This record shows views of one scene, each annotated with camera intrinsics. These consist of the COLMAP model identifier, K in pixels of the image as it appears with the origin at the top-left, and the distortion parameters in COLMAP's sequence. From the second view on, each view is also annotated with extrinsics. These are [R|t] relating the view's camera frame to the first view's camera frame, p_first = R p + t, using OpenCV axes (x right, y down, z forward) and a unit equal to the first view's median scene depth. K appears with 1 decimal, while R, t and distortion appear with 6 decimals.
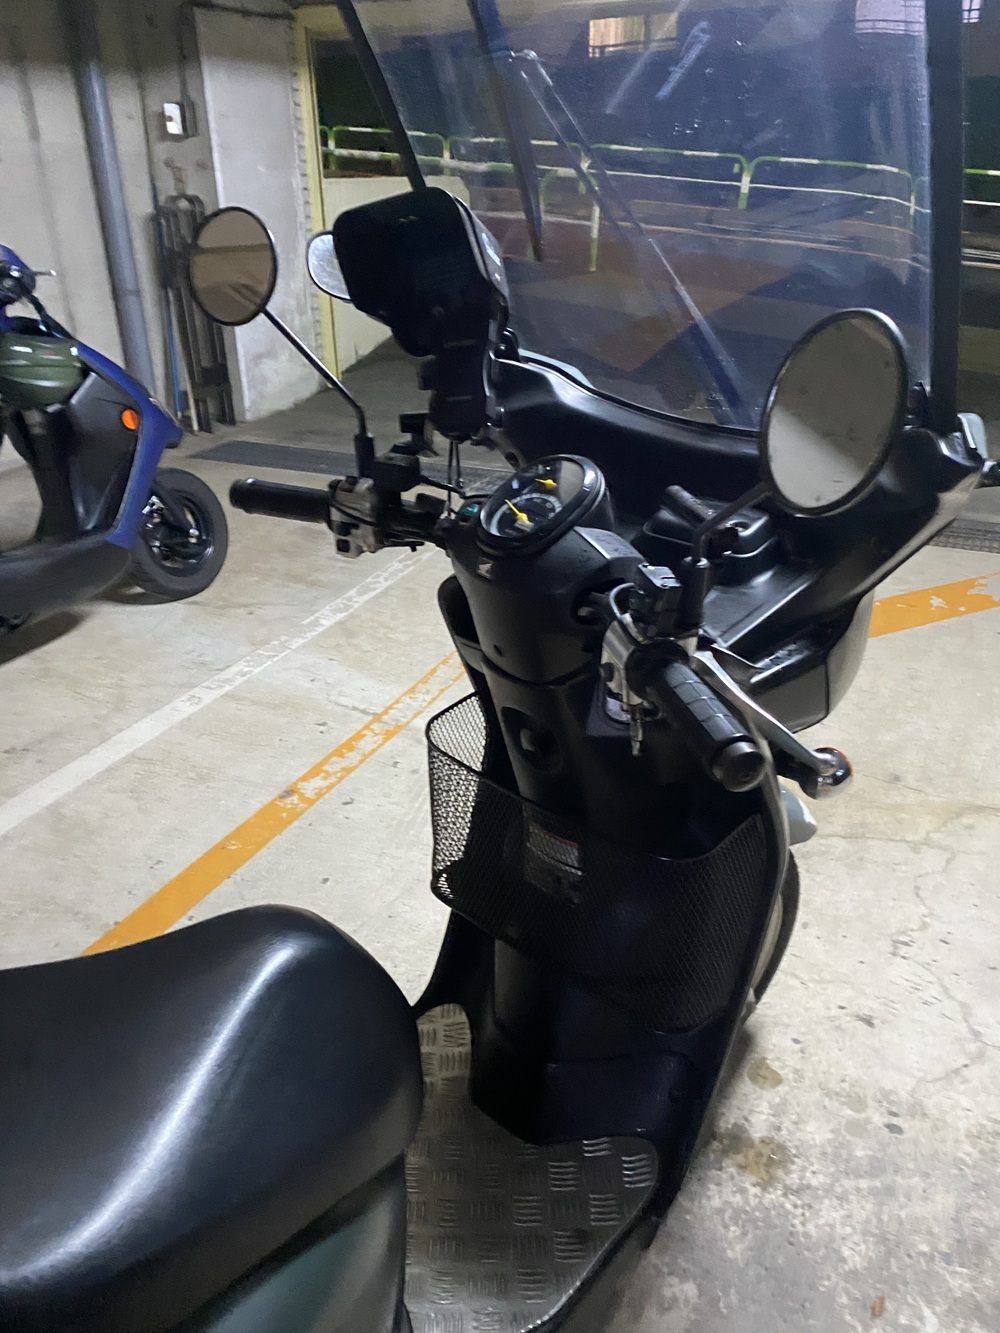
lens RADIAL K [[1018.3, 0, 525.7], [0, 1018.3, 660.5], [0, 0, 1]] dist [0.012808, -0.012871]
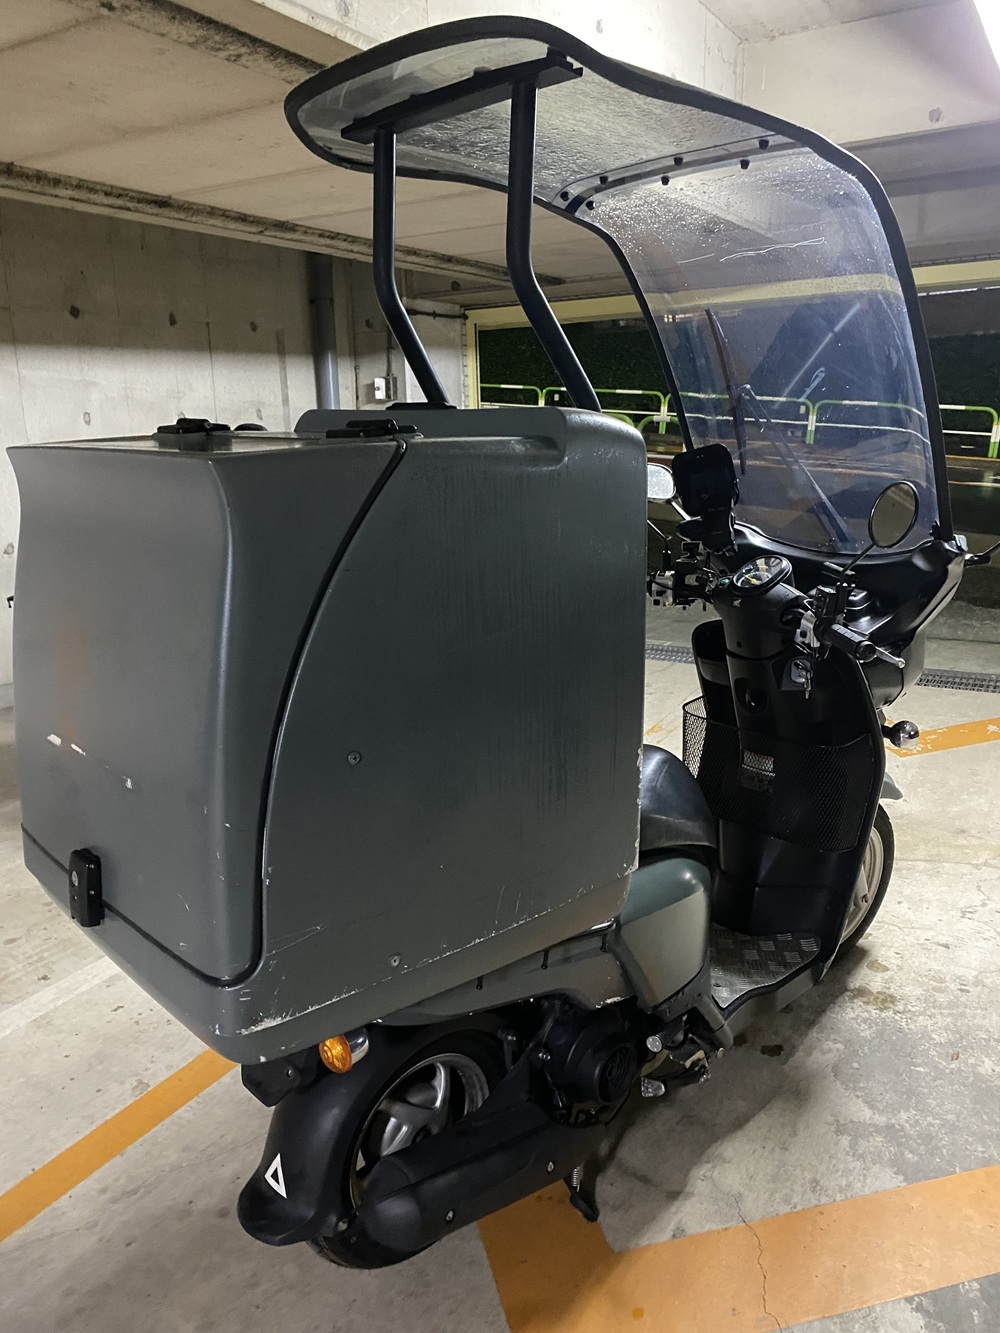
lens RADIAL K [[1018.3, 0, 492.5], [0, 1018.3, 655.9], [0, 0, 1]] dist [0.012808, -0.012871]
pose [[0.995147, 0.005765, -0.098231, -0.218937], [-0.026428, 0.977261, -0.210384, 0.313000], [0.094784, 0.211959, 0.972671, -0.735425]]
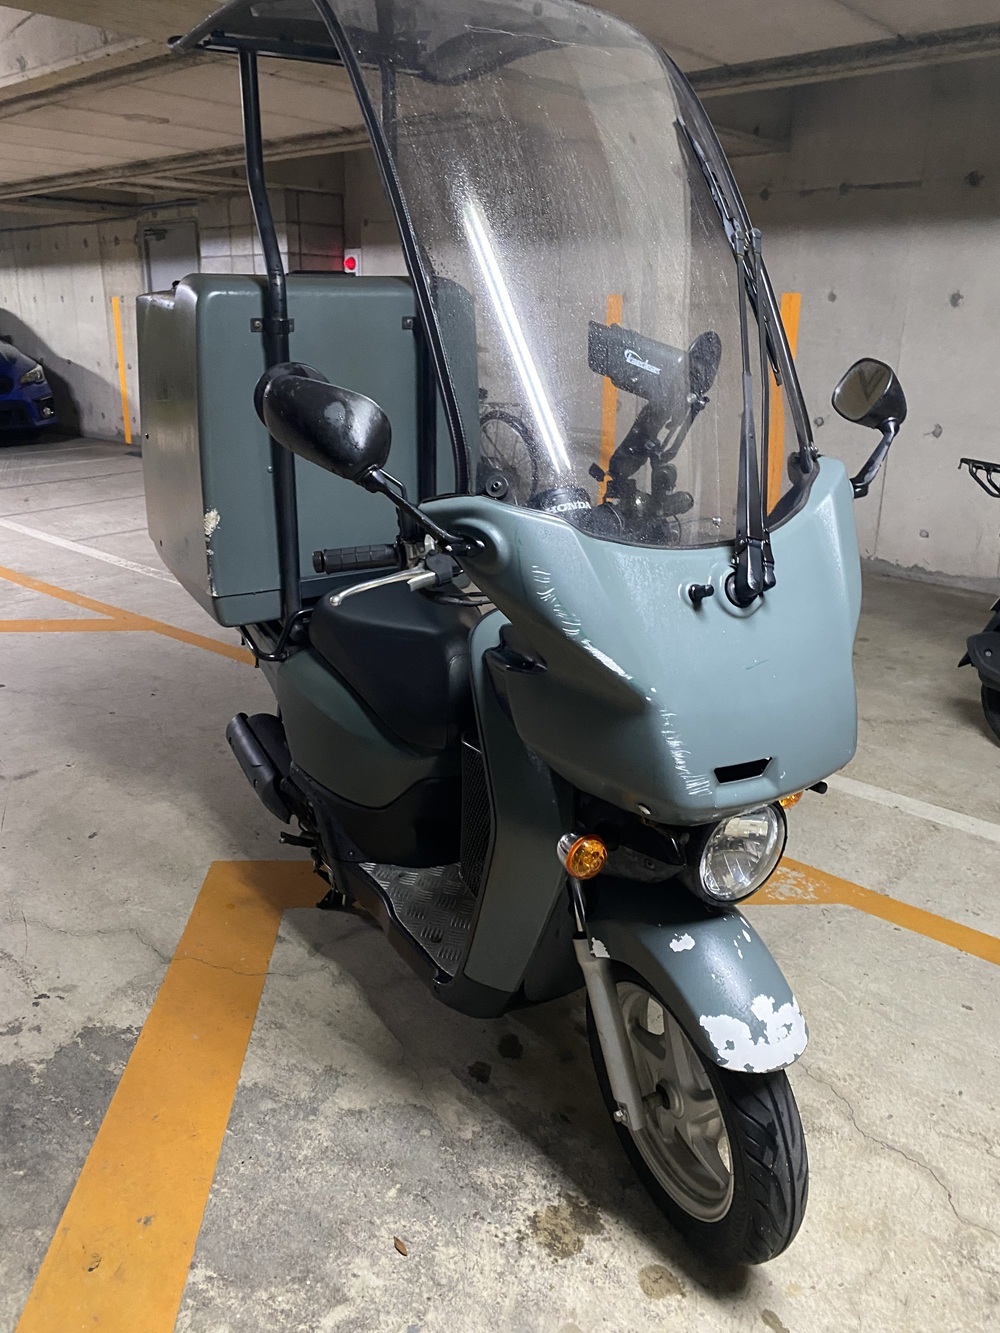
lens RADIAL K [[1018.3, 0, 504.7], [0, 1018.3, 653.2], [0, 0, 1]] dist [0.012808, -0.012871]
pose [[-0.289413, 0.313381, -0.904452, 0.998624], [-0.420243, 0.807357, 0.414211, -0.389768], [0.860021, 0.499968, -0.101963, 0.762962]]
